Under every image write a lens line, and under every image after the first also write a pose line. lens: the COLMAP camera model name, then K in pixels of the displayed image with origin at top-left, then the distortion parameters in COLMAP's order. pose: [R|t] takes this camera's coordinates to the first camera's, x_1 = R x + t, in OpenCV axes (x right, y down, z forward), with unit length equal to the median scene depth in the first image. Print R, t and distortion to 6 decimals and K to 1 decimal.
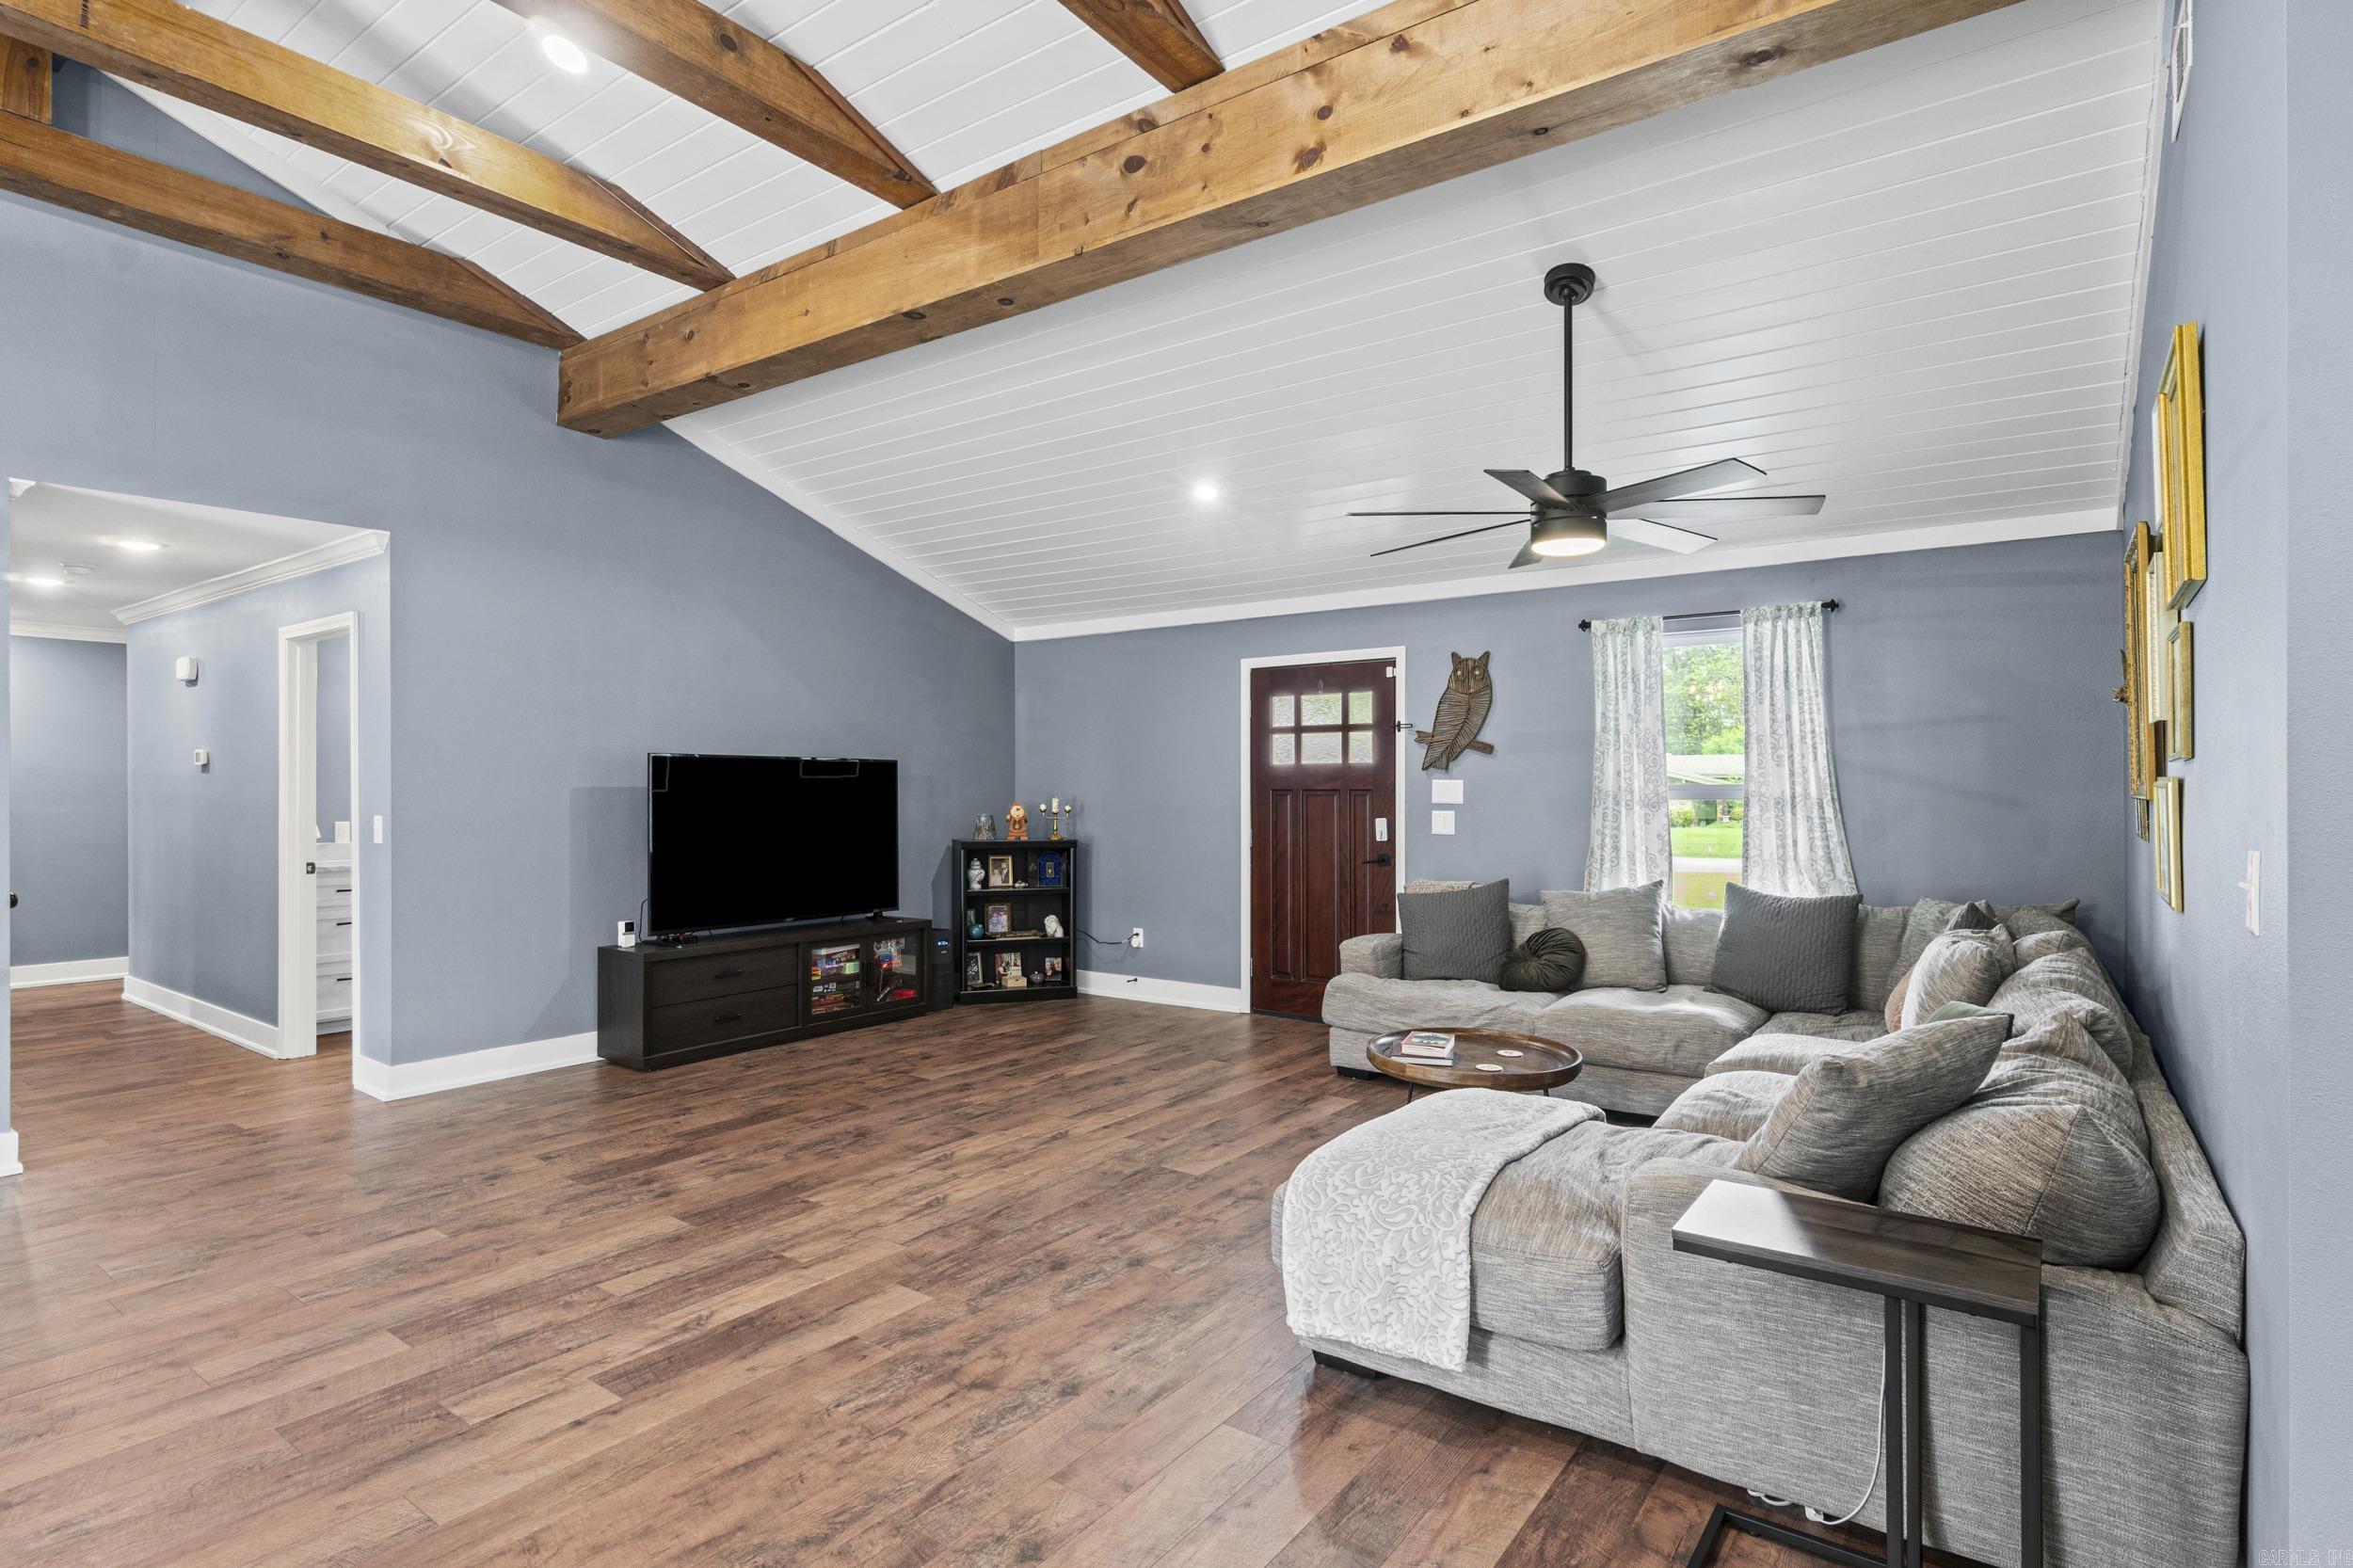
lens RADIAL K [[1198.5, 0, 1190.2], [0, 1198.5, 770.3], [0, 0, 1]] dist [-0.015364, 0.001168]
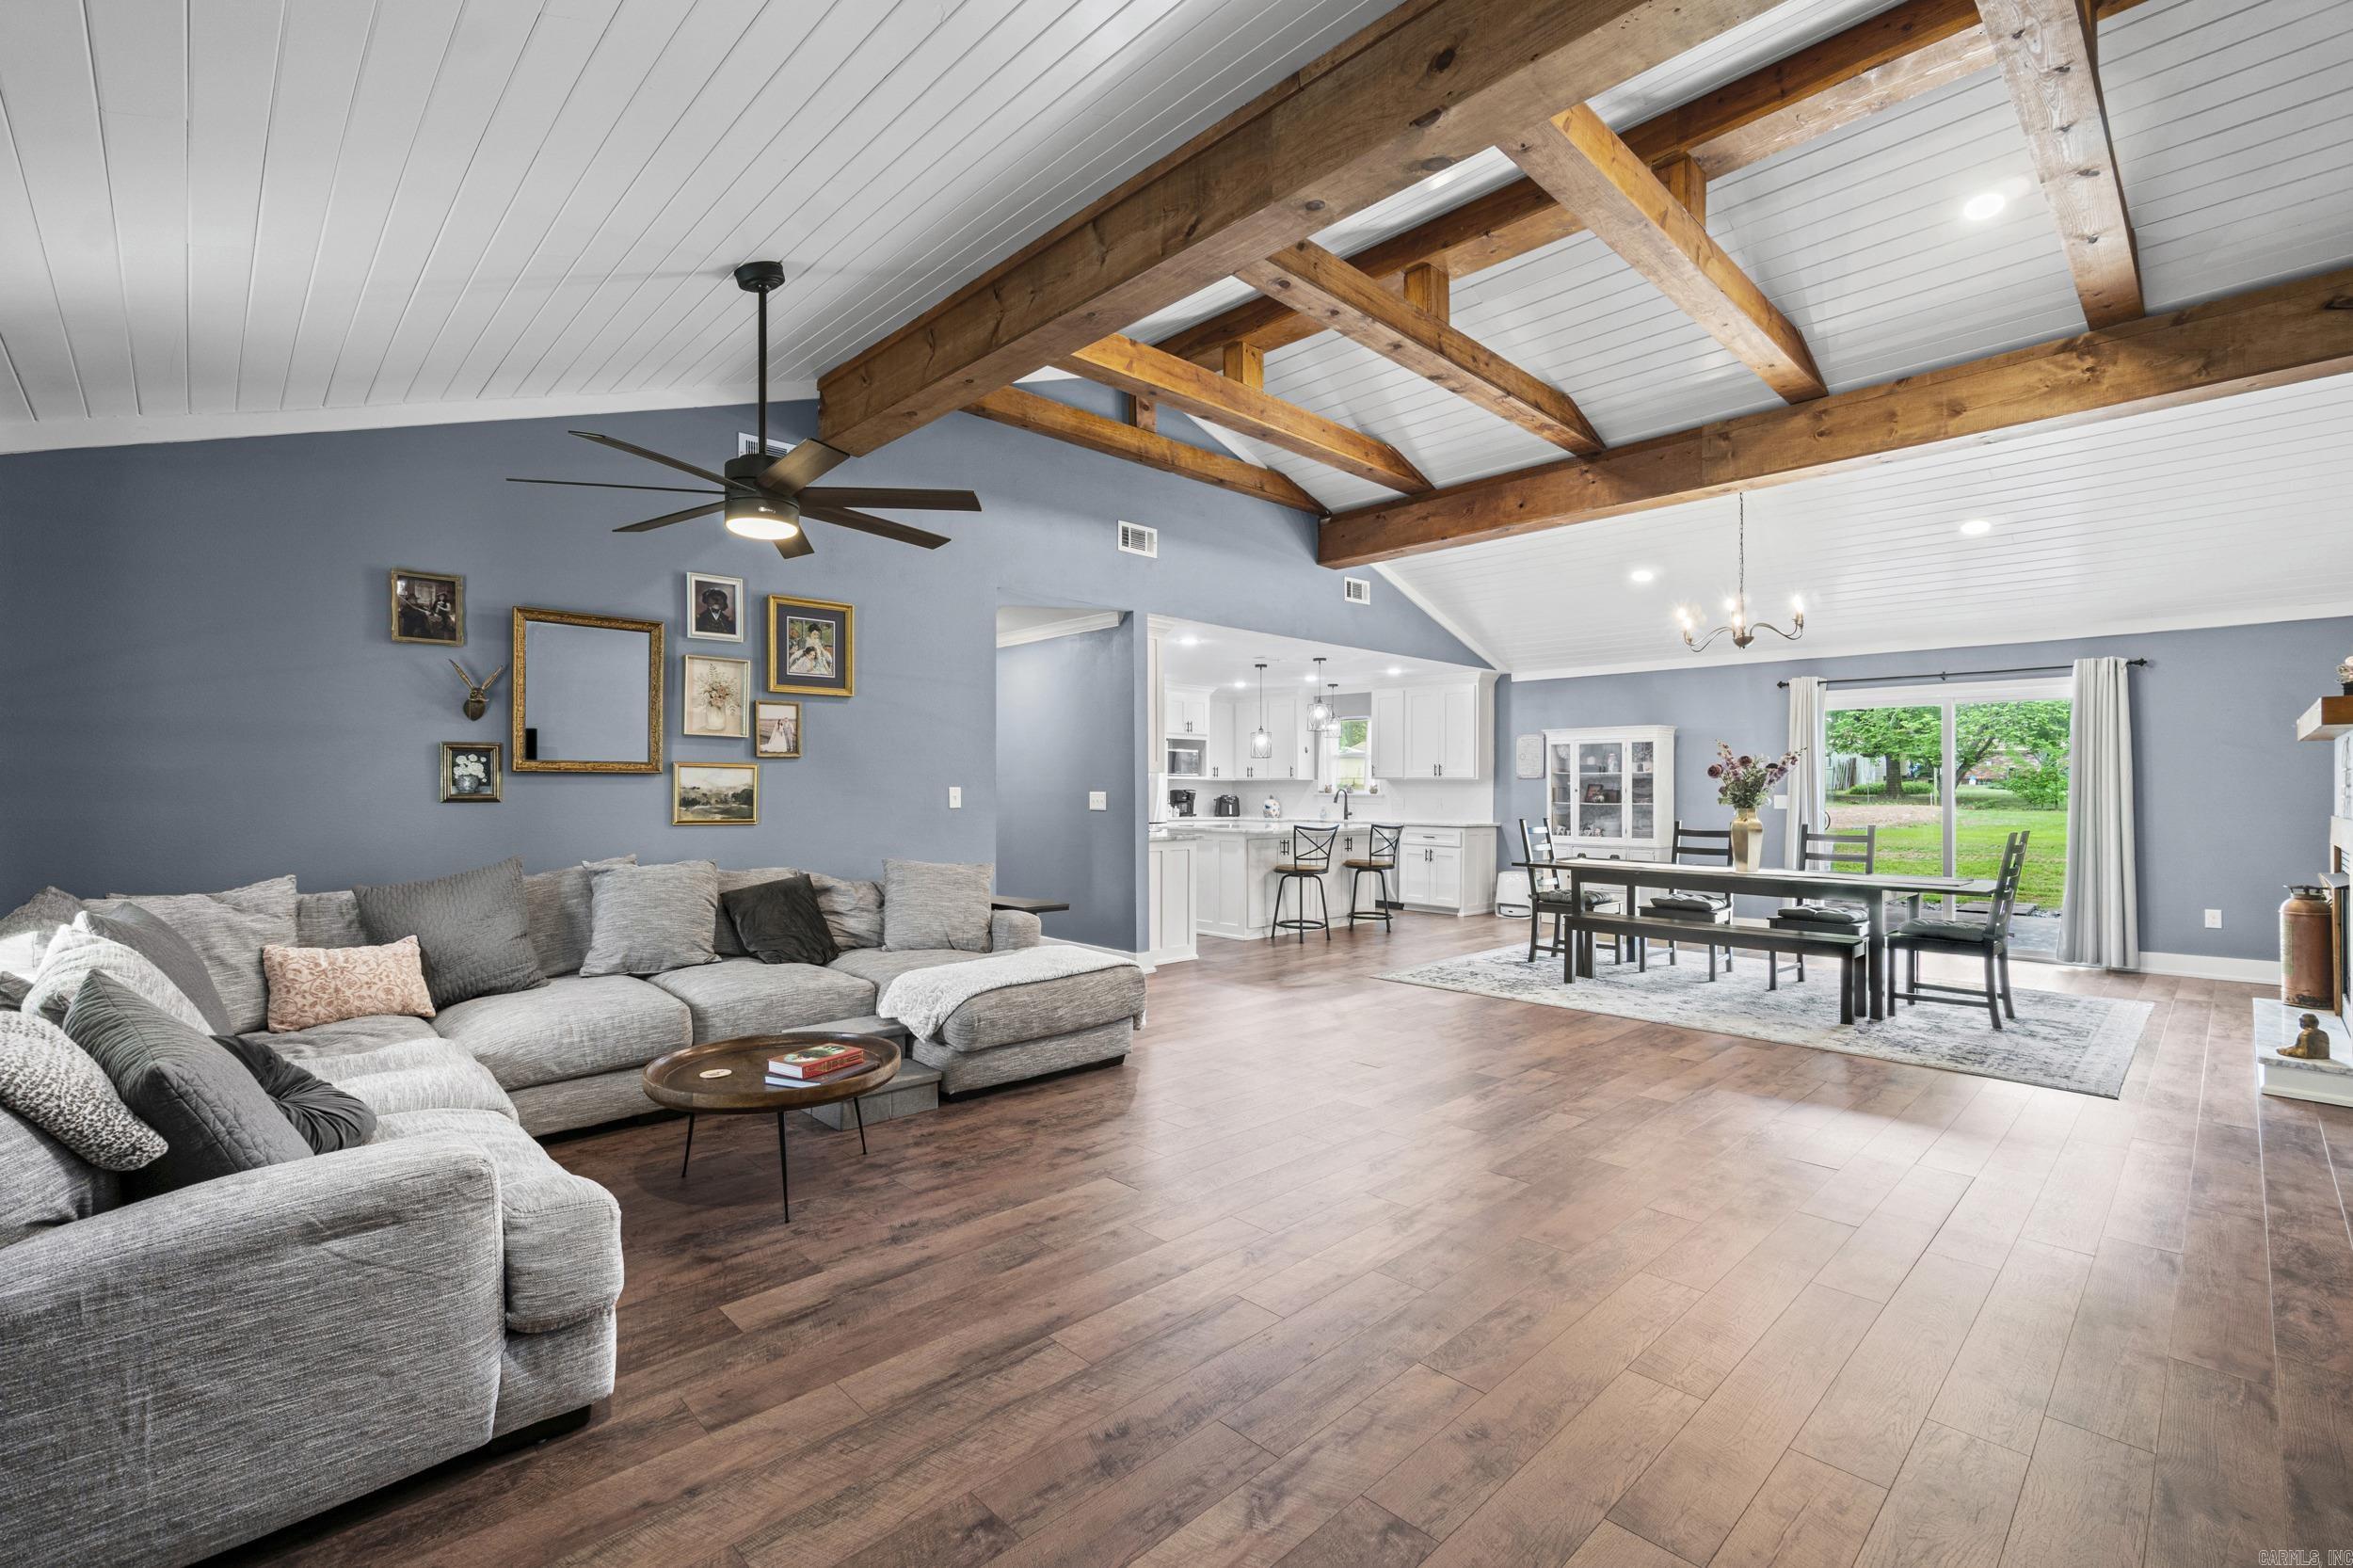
lens RADIAL K [[1076.9, 0, 1182.9], [0, 1076.9, 787.1], [0, 0, 1]] dist [-0.001924, -0.001297]
pose [[-0.985616, -0.000524, 0.168997, -0.247705], [-0.002582, 0.999925, -0.011962, 0.063426], [-0.168978, -0.012226, -0.985544, 2.321197]]
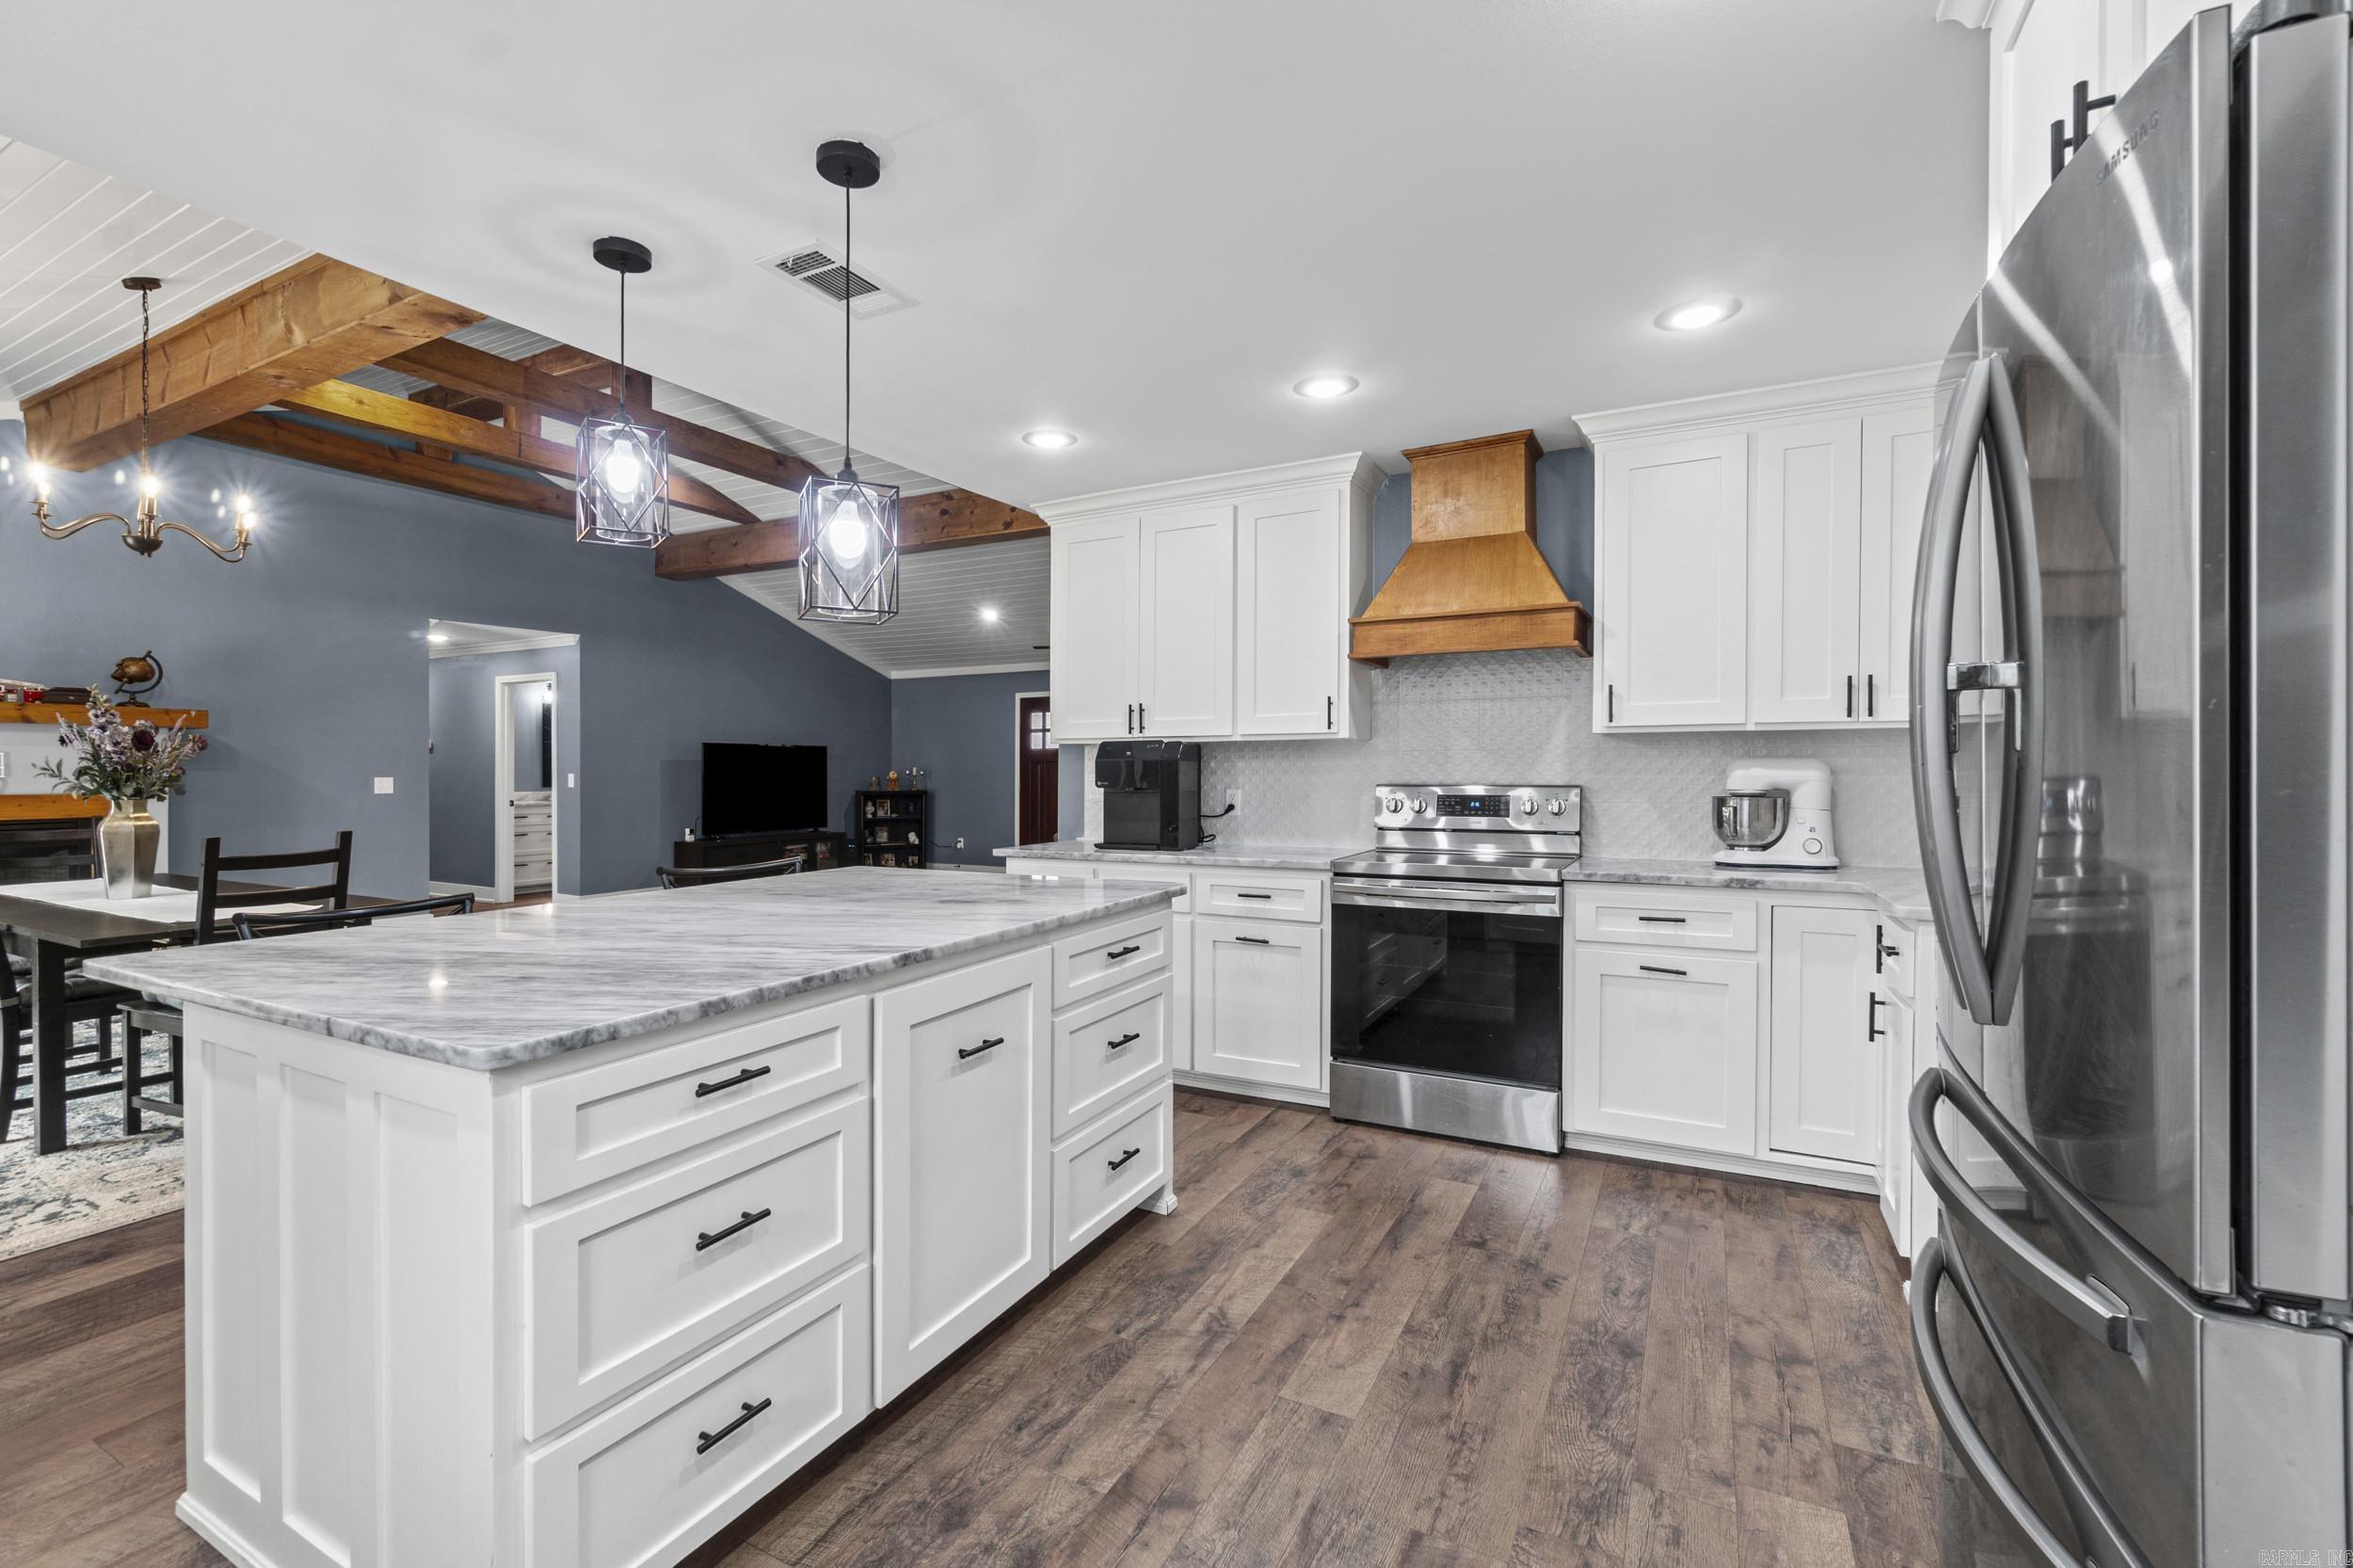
lens RADIAL K [[1076.9, 0, 1179.7], [0, 1076.9, 768.6], [0, 0, 1]] dist [-0.001924, -0.001297]
pose [[0.991724, -0.002073, 0.128370, 0.102930], [0.000504, 0.999925, 0.012254, 0.007413], [-0.128386, -0.012088, 0.991651, -0.896734]]
